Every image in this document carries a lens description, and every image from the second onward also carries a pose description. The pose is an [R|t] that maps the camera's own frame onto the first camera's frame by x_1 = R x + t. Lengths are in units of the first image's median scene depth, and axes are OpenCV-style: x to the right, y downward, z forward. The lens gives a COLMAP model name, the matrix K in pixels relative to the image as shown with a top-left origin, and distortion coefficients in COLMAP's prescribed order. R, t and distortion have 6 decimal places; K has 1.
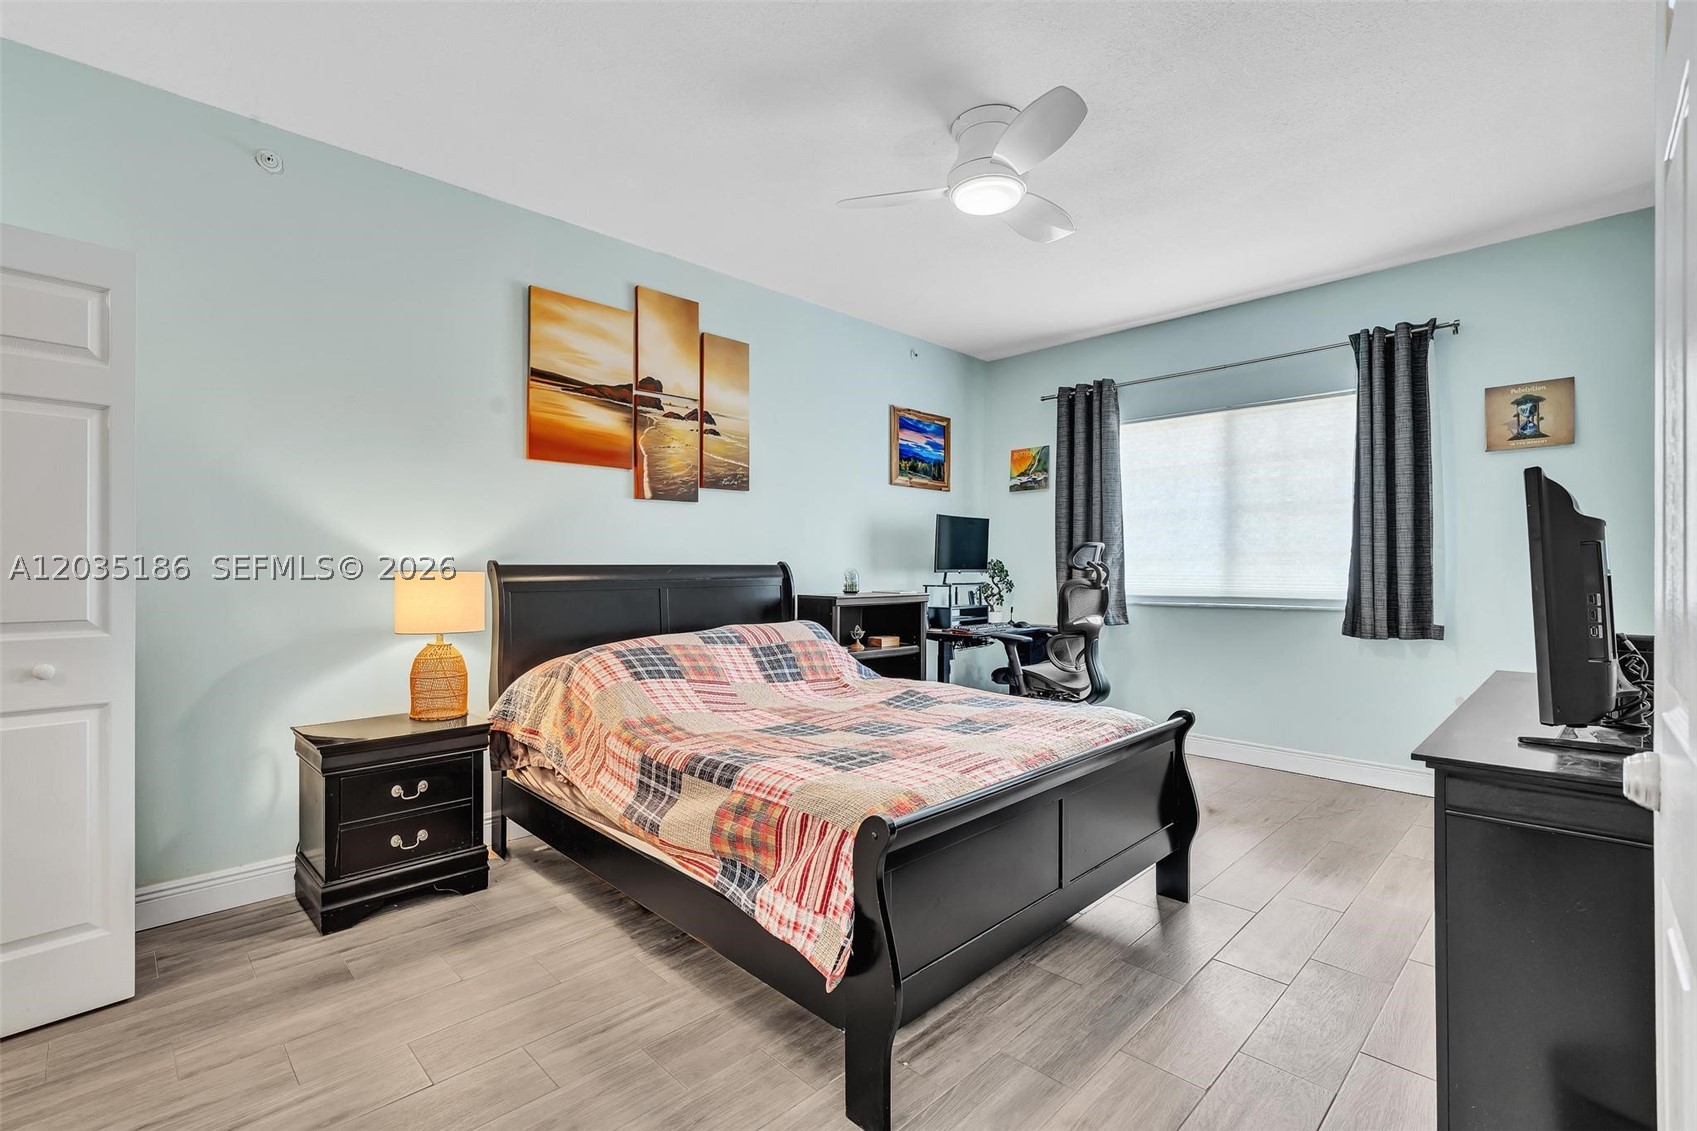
lens RADIAL K [[766.8, 0, 843.9], [0, 766.8, 561.7], [0, 0, 1]] dist [-0.013552, 0.005576]
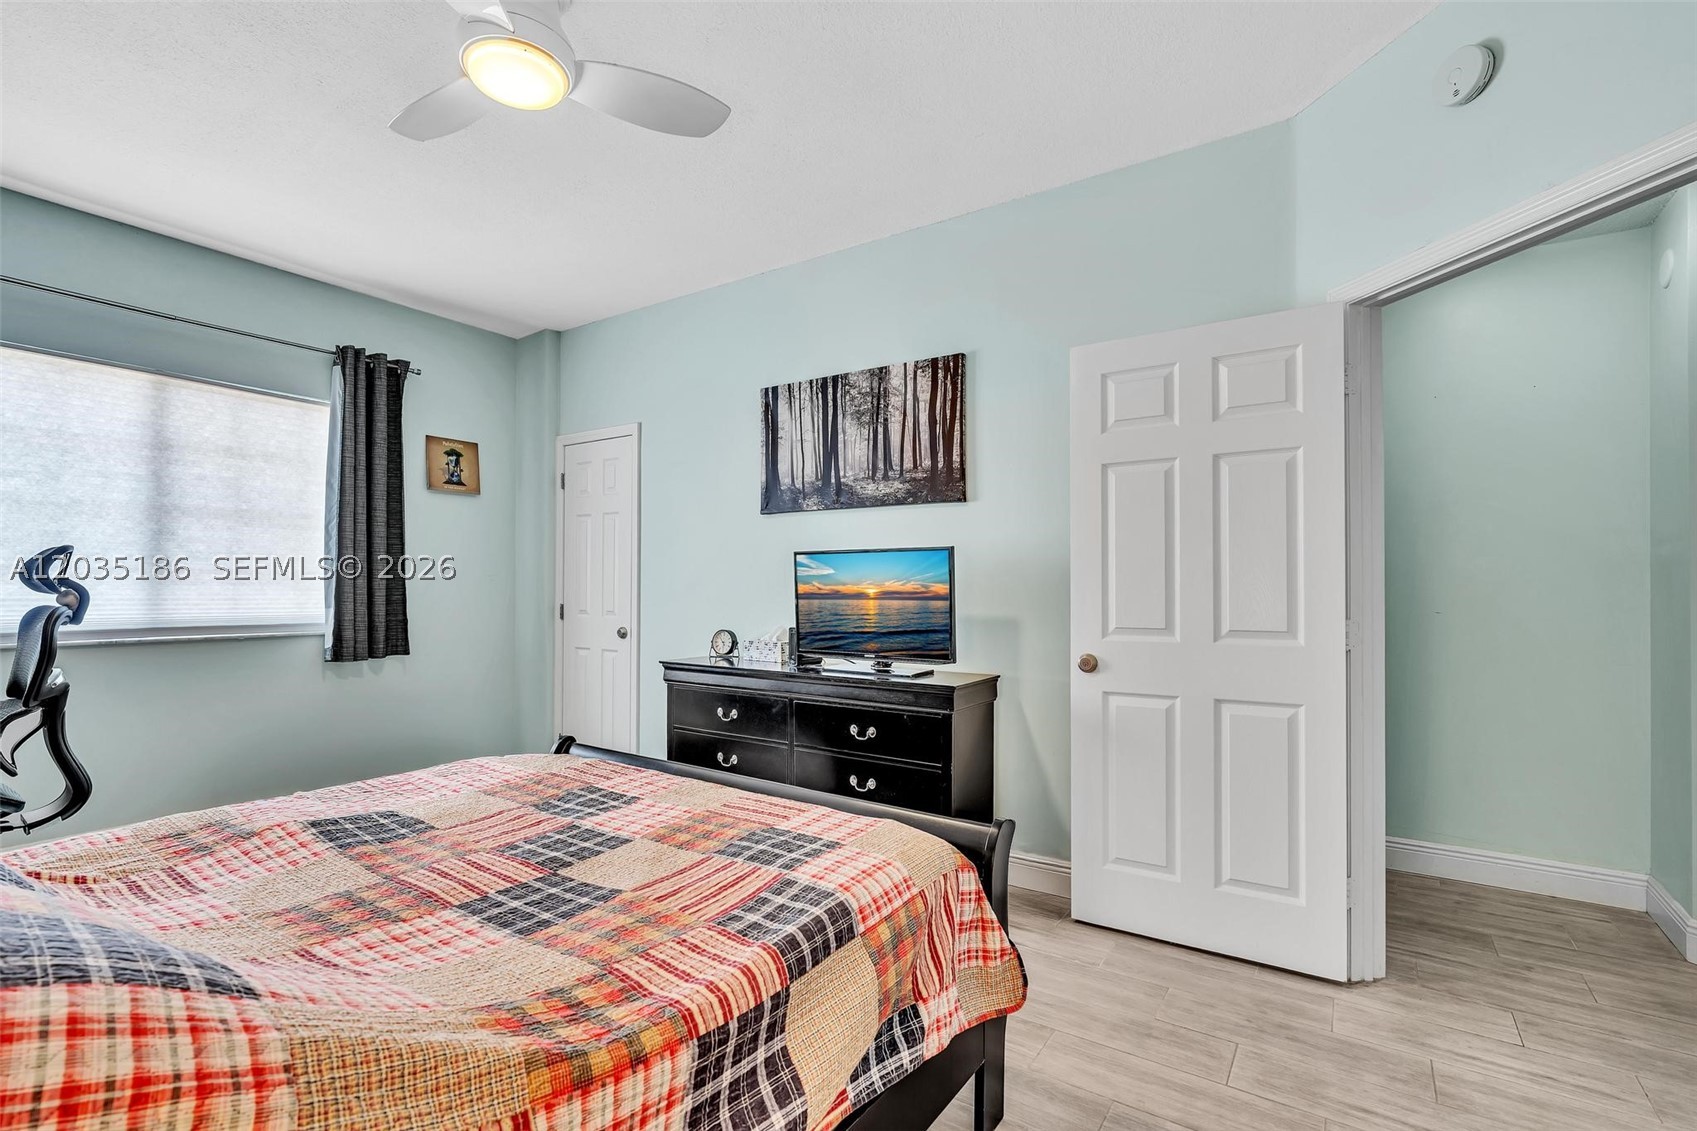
lens RADIAL K [[766.8, 0, 843.9], [0, 766.8, 561.7], [0, 0, 1]] dist [-0.013552, 0.005576]
pose [[-0.195815, 0.036138, 0.979975, -0.396678], [-0.012860, 0.999140, -0.039414, 0.002959], [-0.980557, -0.020320, -0.195182, 0.573120]]
